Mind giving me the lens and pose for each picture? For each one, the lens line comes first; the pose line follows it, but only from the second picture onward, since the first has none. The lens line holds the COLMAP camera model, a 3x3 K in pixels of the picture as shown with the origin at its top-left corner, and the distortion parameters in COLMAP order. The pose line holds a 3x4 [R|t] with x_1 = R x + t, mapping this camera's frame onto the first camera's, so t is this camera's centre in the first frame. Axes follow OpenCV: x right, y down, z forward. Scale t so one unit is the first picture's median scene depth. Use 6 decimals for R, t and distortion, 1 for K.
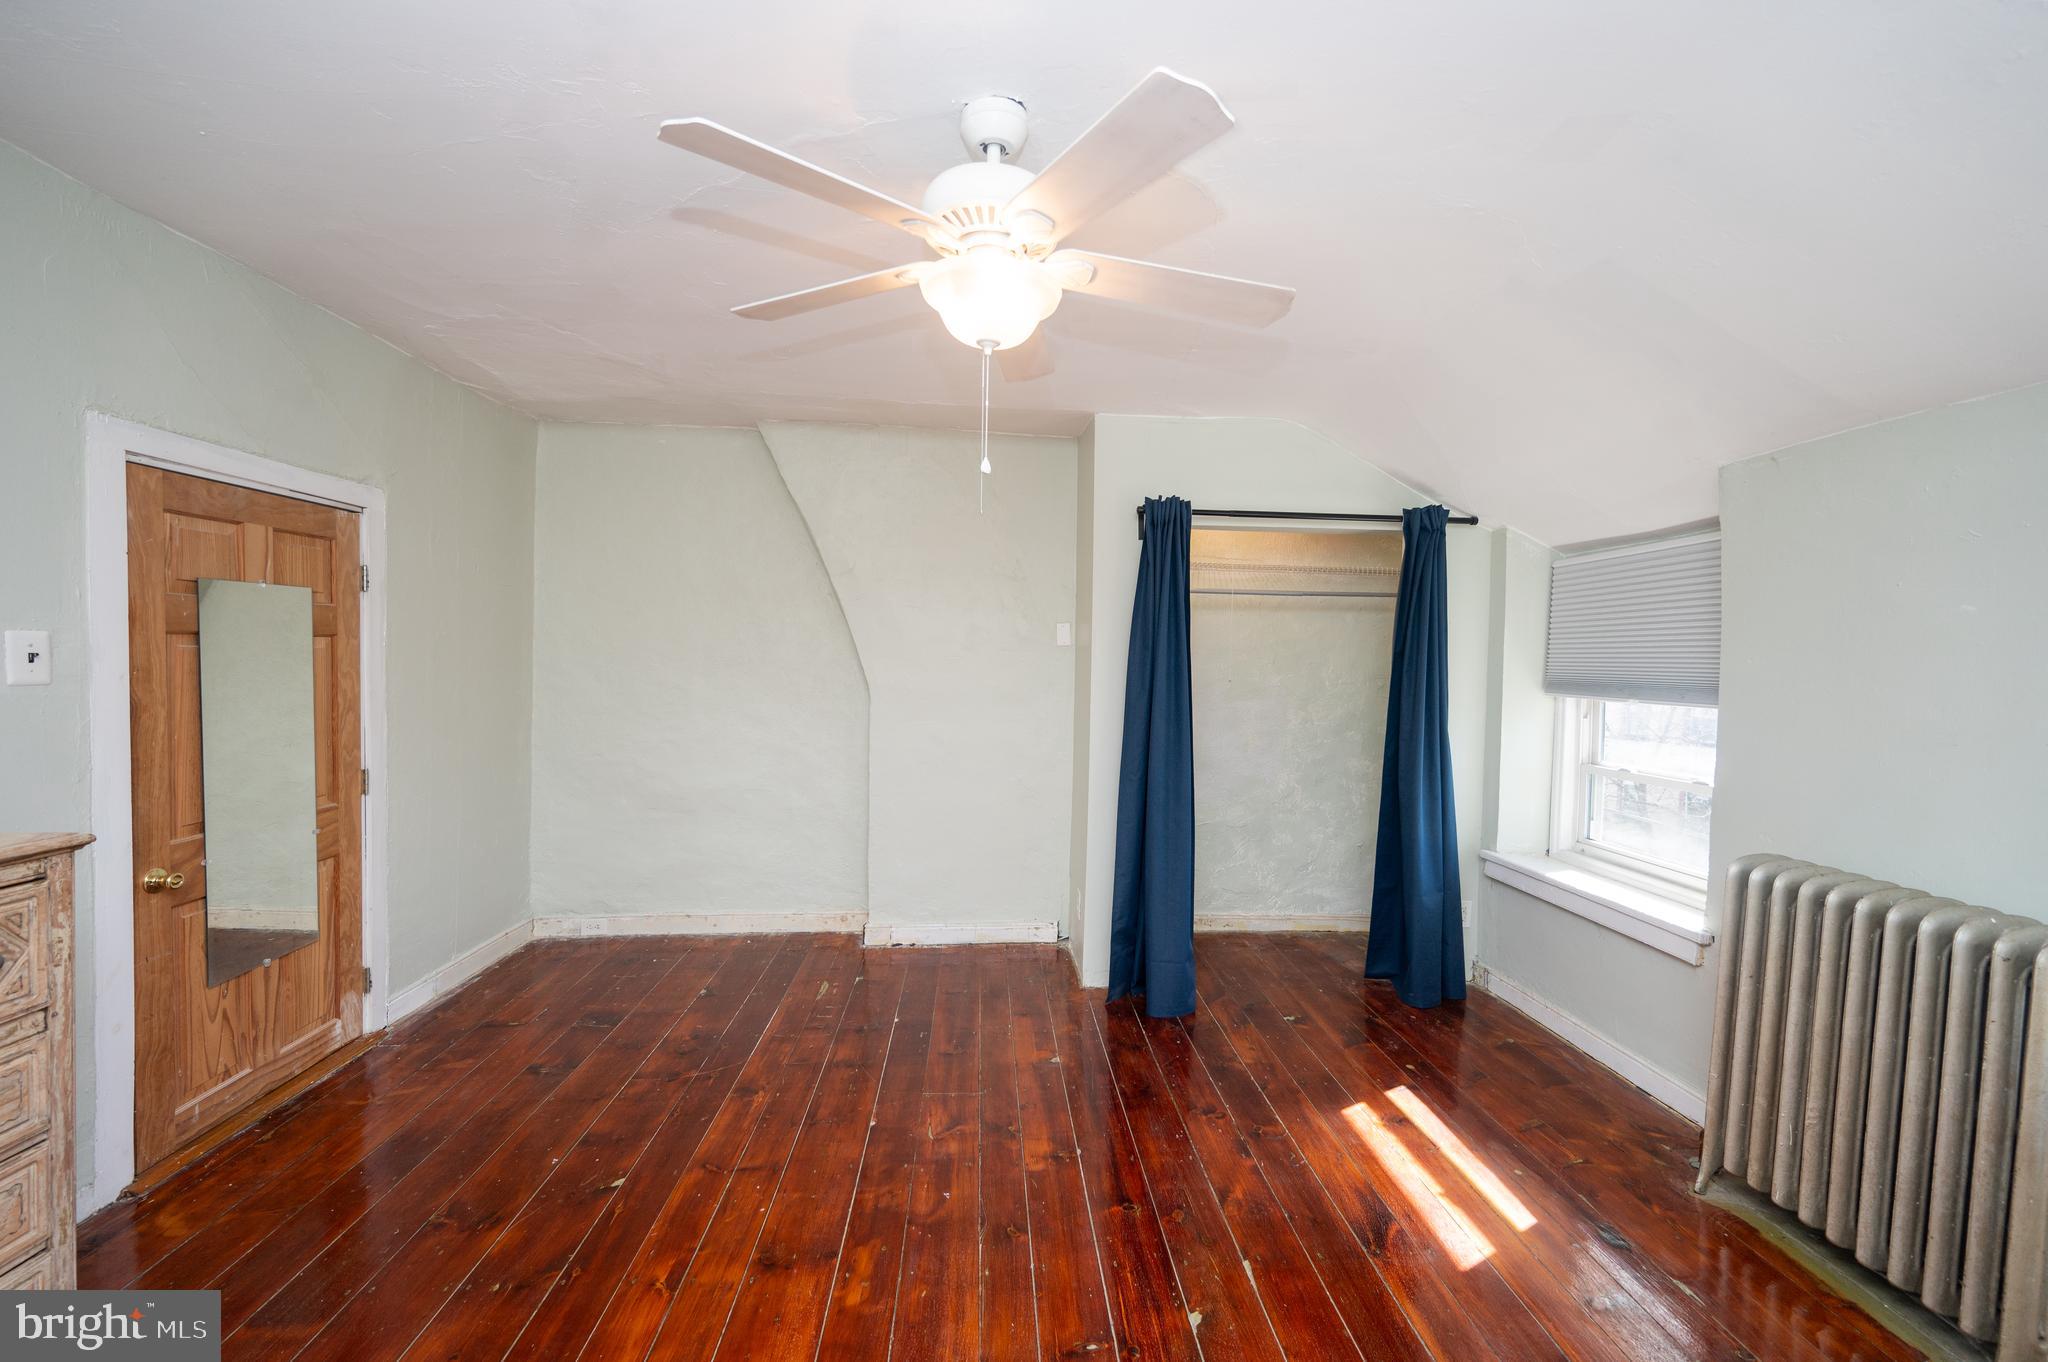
lens RADIAL K [[808.2, 0, 1041.1], [0, 808.2, 682.8], [0, 0, 1]] dist [0.003860, -0.000519]
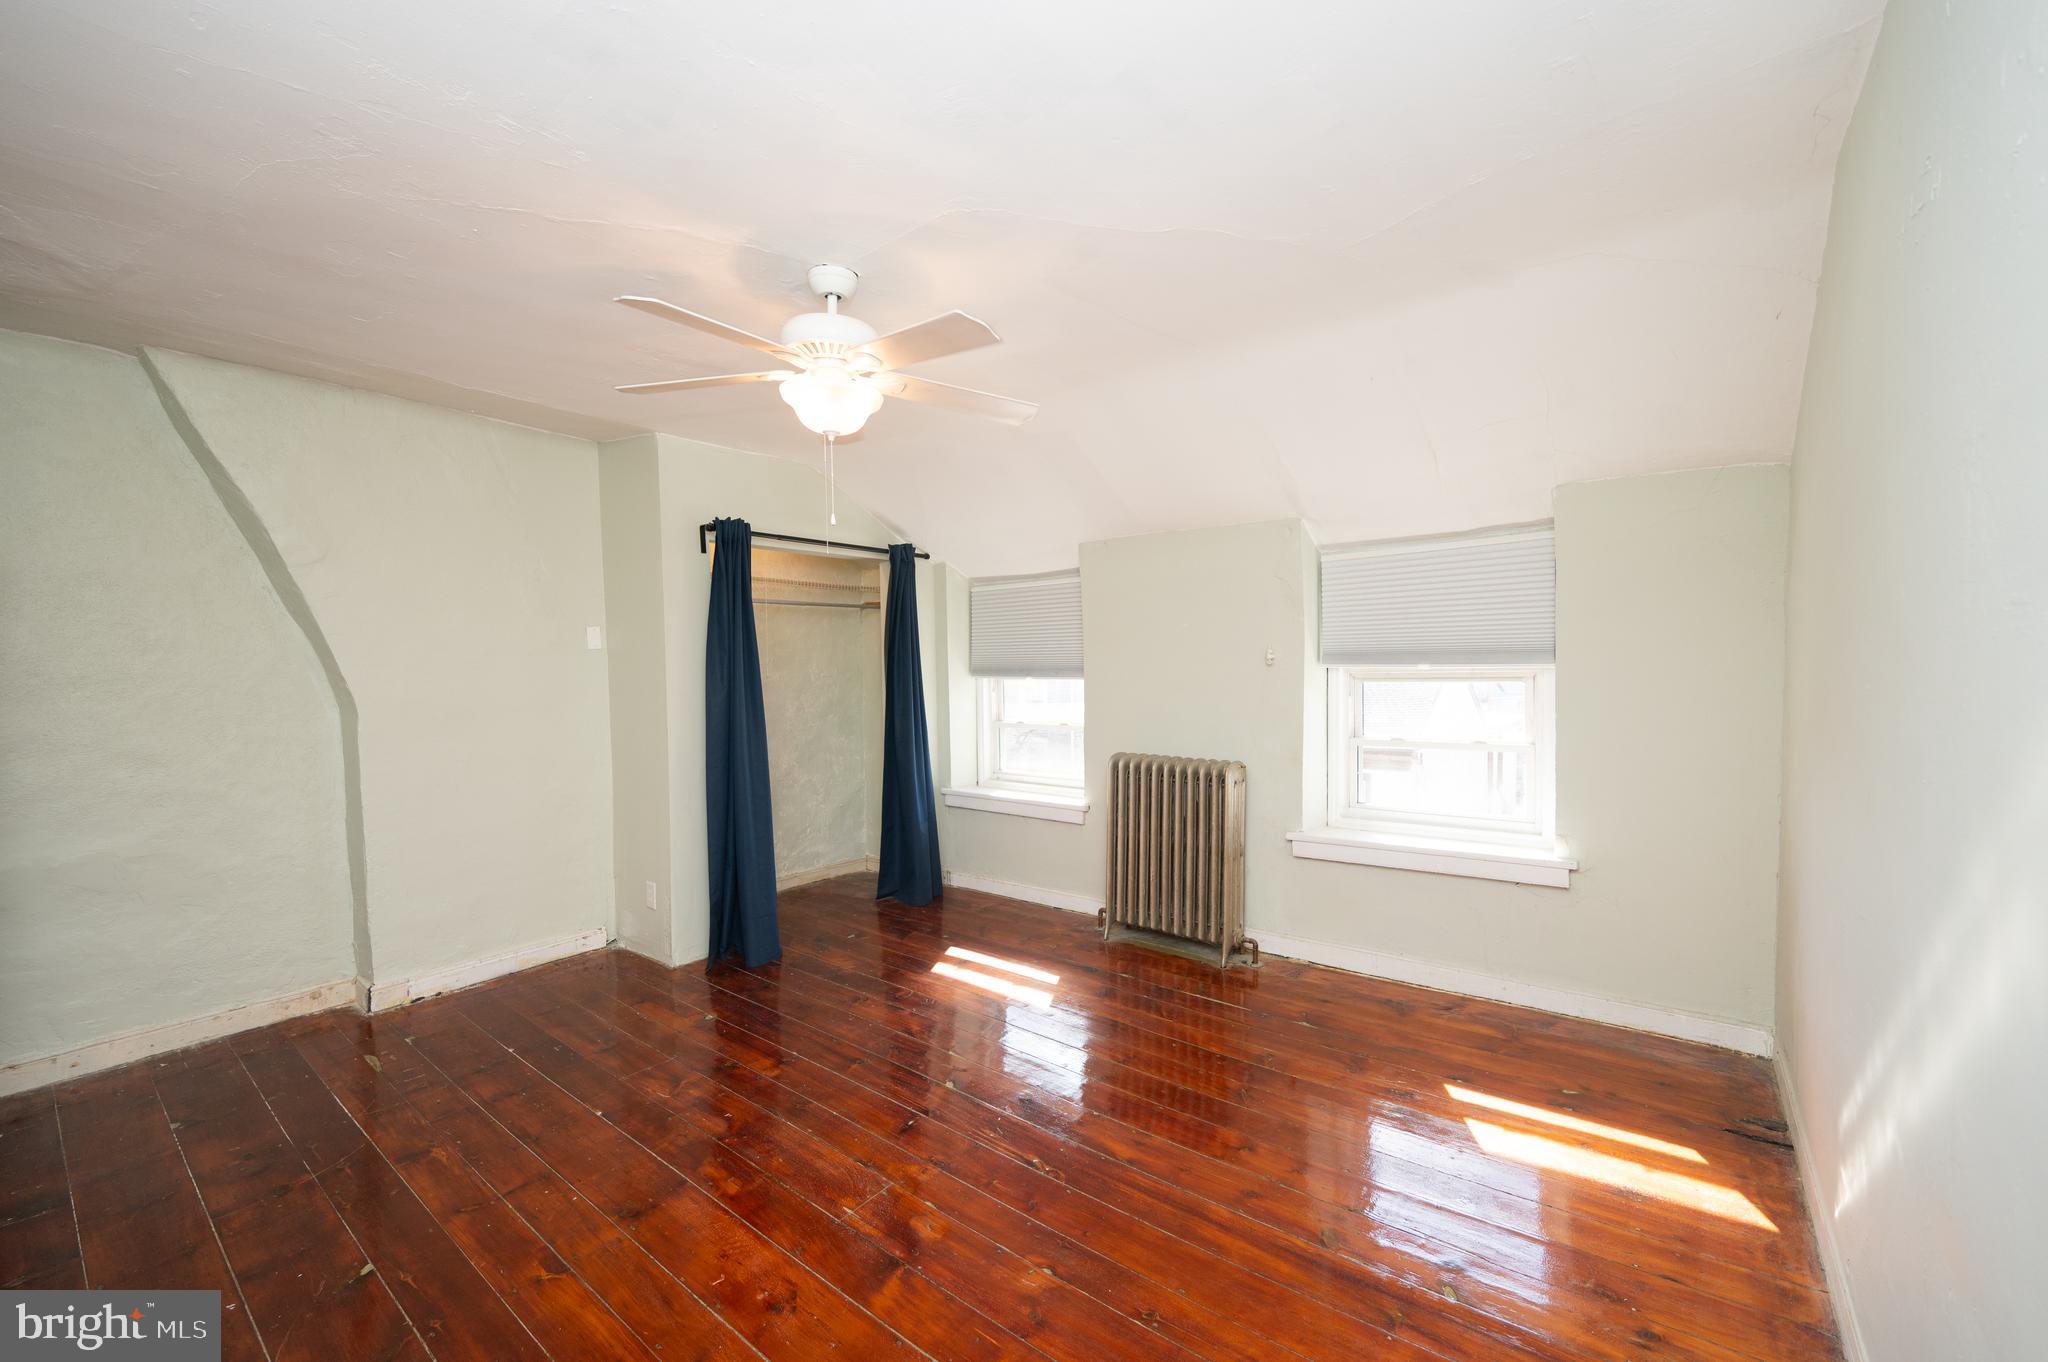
lens RADIAL K [[808.2, 0, 1021.0], [0, 808.2, 689.7], [0, 0, 1]] dist [0.003860, -0.000519]
pose [[0.680646, -0.053210, 0.730677, -0.480289], [0.050414, 0.998397, 0.025745, 0.004727], [-0.730876, 0.019313, 0.682237, -0.092382]]
